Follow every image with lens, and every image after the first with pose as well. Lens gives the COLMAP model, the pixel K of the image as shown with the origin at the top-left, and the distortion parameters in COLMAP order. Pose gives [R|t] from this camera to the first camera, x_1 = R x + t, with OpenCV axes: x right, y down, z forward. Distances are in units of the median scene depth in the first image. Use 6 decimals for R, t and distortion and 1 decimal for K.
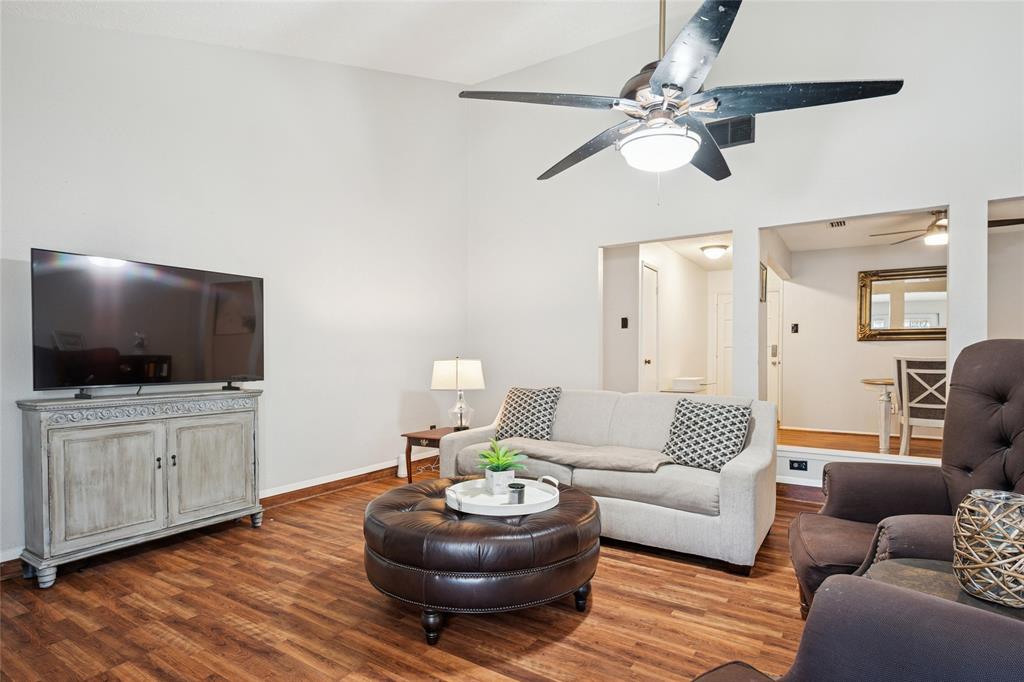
lens RADIAL K [[523.6, 0, 515.5], [0, 523.6, 364.3], [0, 0, 1]] dist [-0.003666, -0.000407]
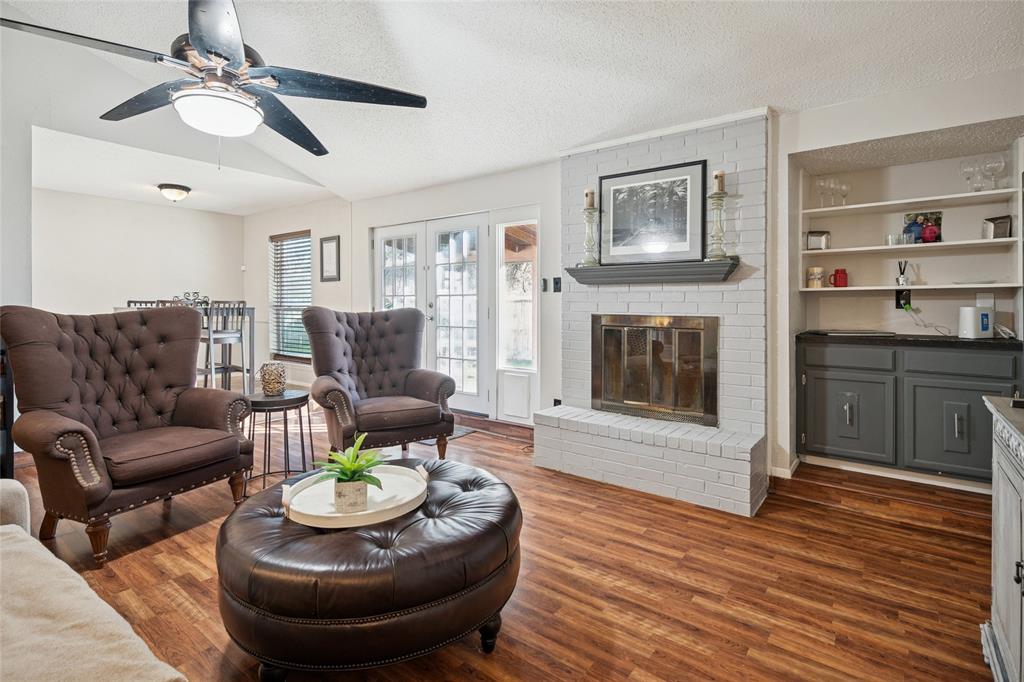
lens RADIAL K [[509.4, 0, 516.9], [0, 509.4, 309.8], [0, 0, 1]] dist [-0.003360, -0.000546]
pose [[-0.996871, -0.005100, 0.078877, -0.350032], [-0.002970, 0.999628, 0.027097, -0.064193], [-0.078986, 0.026778, -0.996516, 1.847846]]
